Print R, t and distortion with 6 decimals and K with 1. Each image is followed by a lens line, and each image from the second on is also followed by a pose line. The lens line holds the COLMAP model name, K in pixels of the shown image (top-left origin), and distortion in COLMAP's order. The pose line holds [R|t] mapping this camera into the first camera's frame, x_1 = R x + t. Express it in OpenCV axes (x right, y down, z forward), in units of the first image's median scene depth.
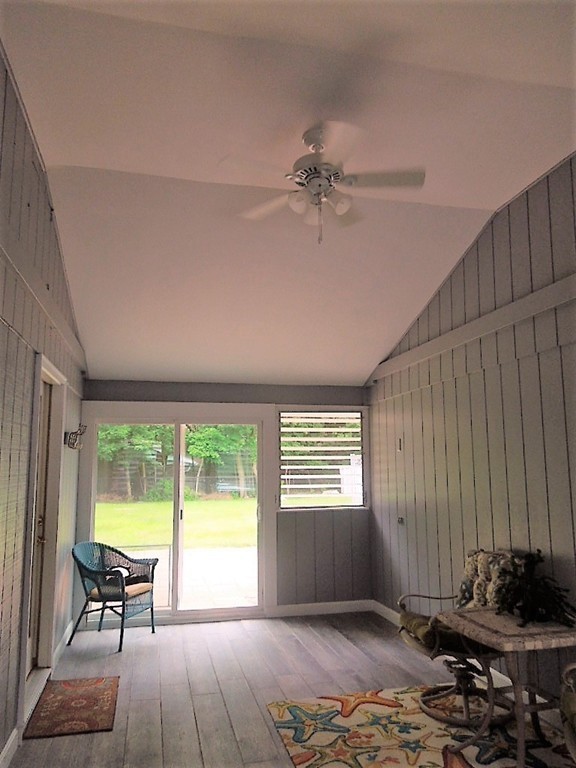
lens RADIAL K [[581.0, 0, 288.0], [0, 581.0, 384.0], [0, 0, 1]] dist [-0.006451, -0.001463]
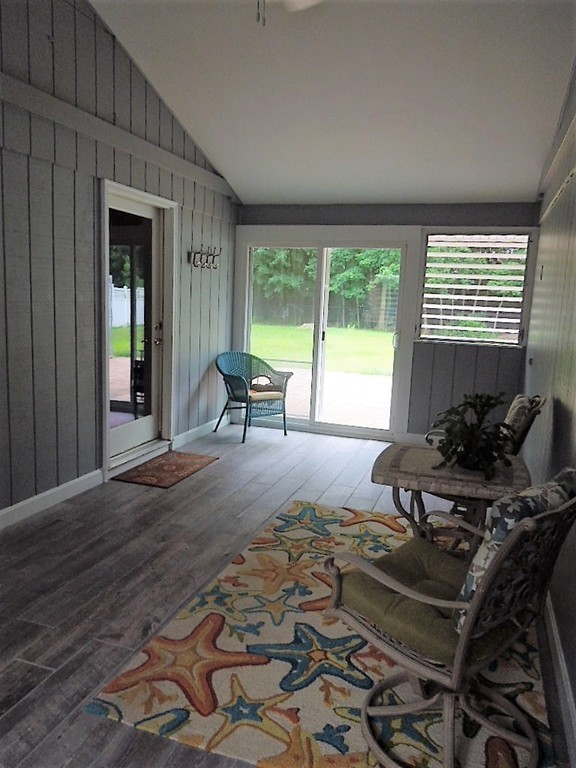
lens RADIAL K [[581.0, 0, 288.0], [0, 581.0, 384.0], [0, 0, 1]] dist [-0.006451, -0.001463]
pose [[0.848251, 0.120453, -0.515714, 0.343978], [0.026955, 0.962709, 0.269191, 0.025603], [0.528908, -0.242243, 0.813373, 0.099227]]
